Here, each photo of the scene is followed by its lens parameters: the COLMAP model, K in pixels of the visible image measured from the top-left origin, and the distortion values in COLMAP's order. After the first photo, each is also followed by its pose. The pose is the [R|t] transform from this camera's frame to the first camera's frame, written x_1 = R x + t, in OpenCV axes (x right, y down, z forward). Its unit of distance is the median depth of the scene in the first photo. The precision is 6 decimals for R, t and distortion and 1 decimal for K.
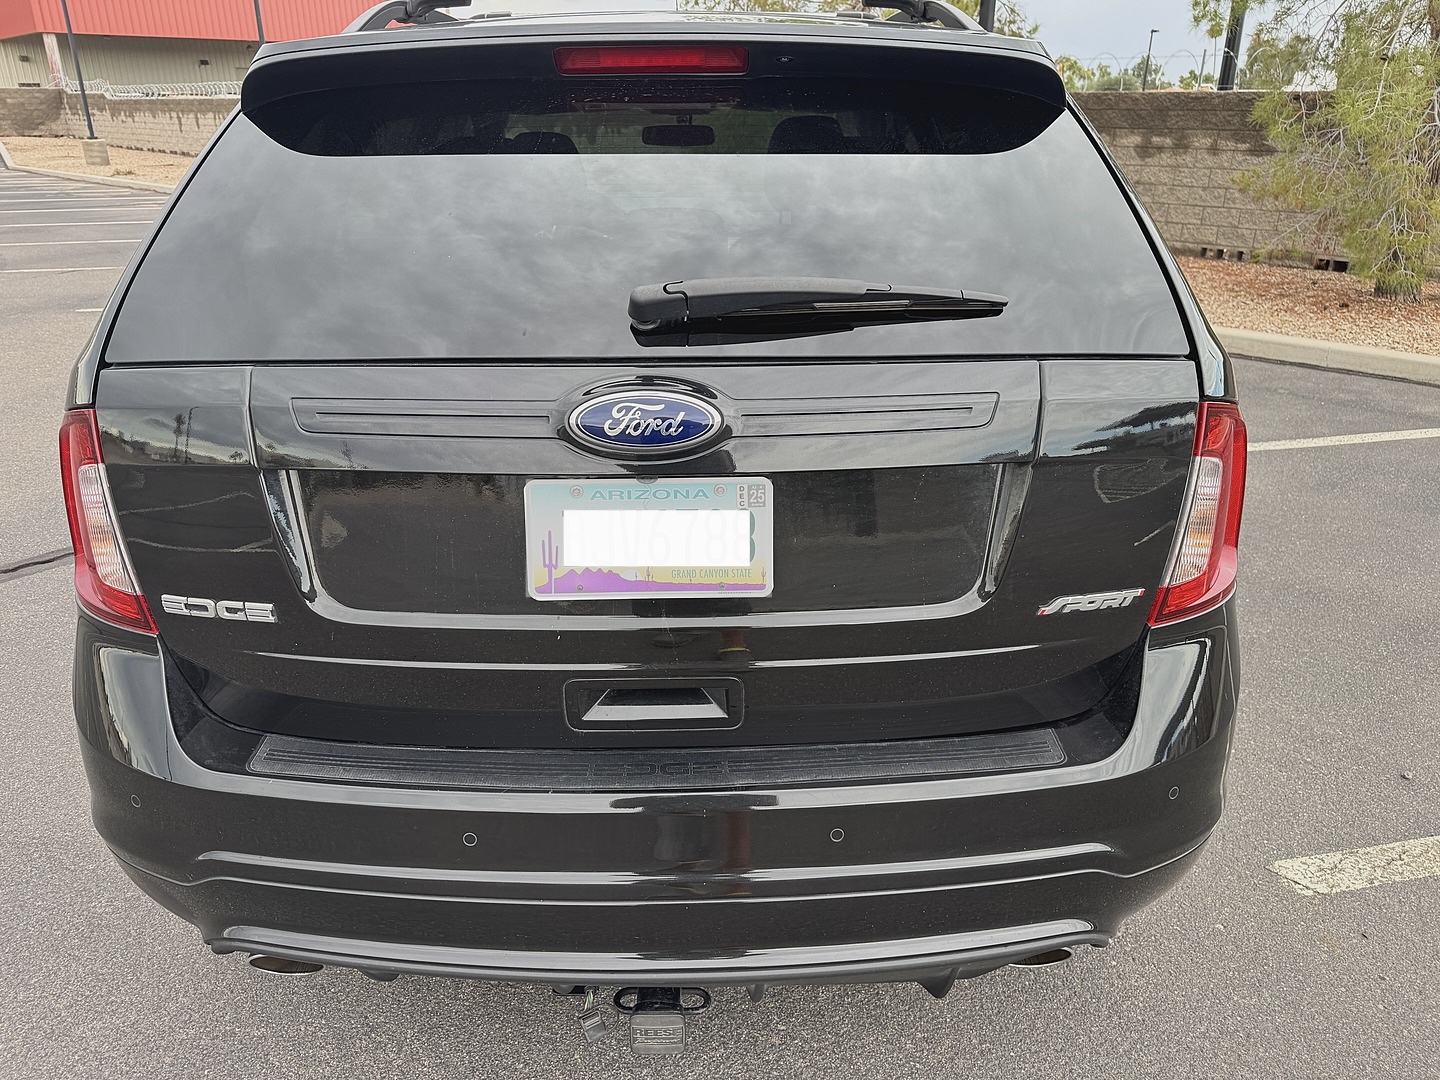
lens RADIAL K [[997.5, 0, 727.4], [0, 997.5, 547.6], [0, 0, 1]] dist [0.064567, -0.063153]
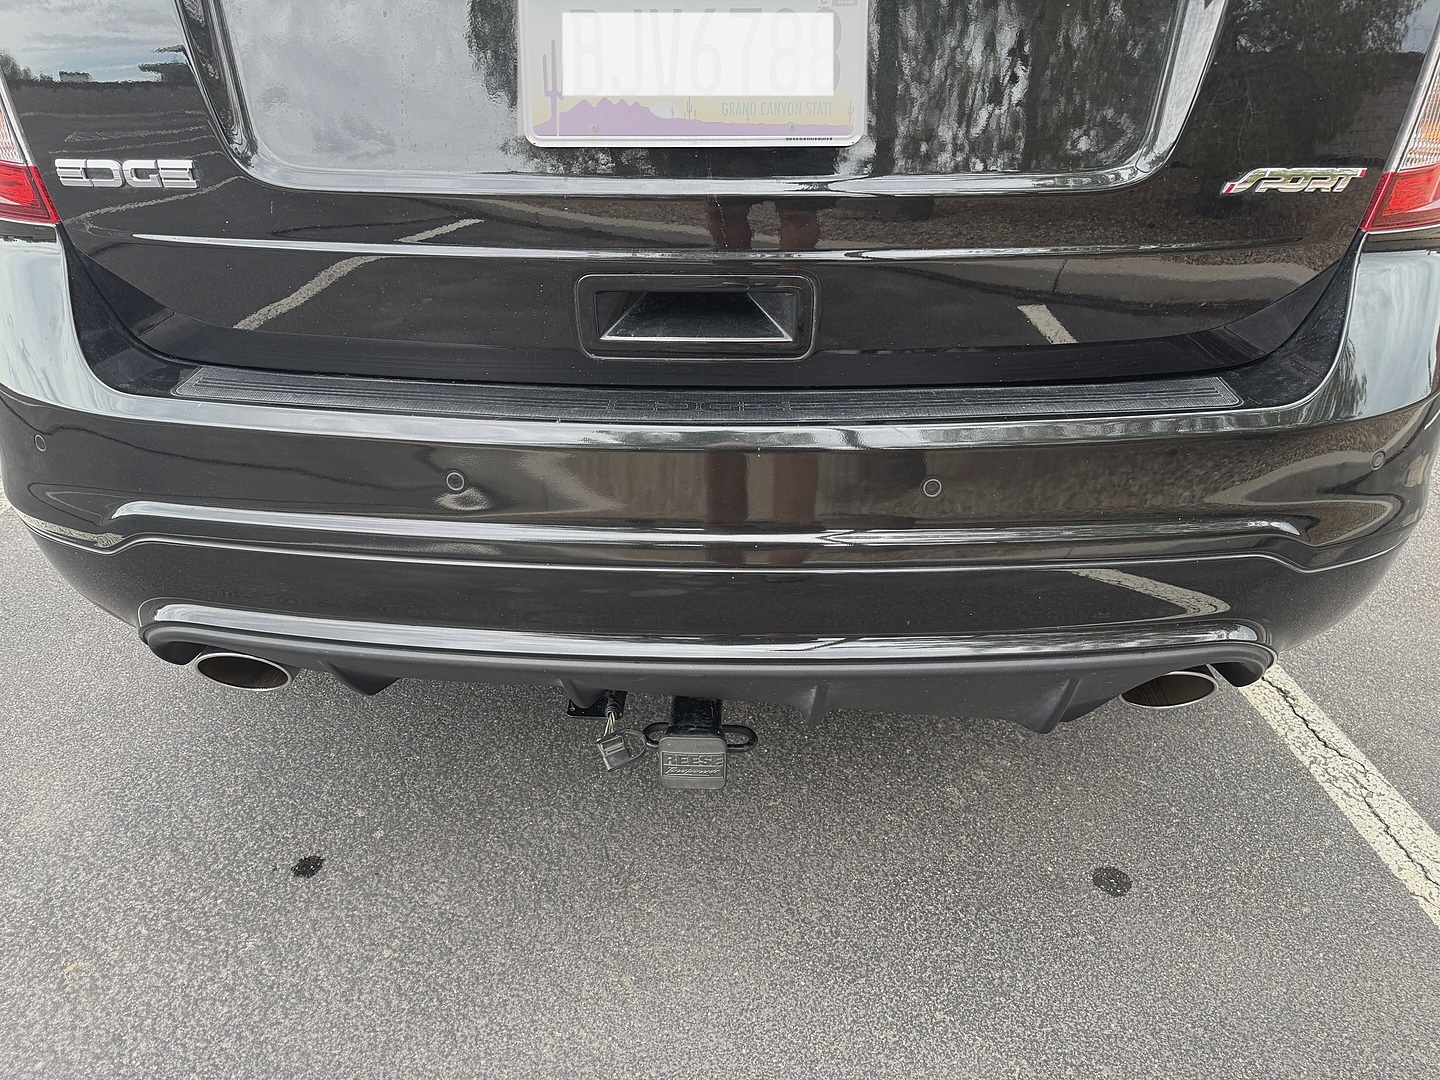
lens RADIAL K [[997.5, 0, 727.4], [0, 997.5, 547.6], [0, 0, 1]] dist [0.064567, -0.063153]
pose [[0.999213, 0.020357, -0.034035, -0.019466], [-0.017743, 0.996995, 0.075409, 0.273616], [0.035468, -0.074746, 0.996572, 0.232770]]
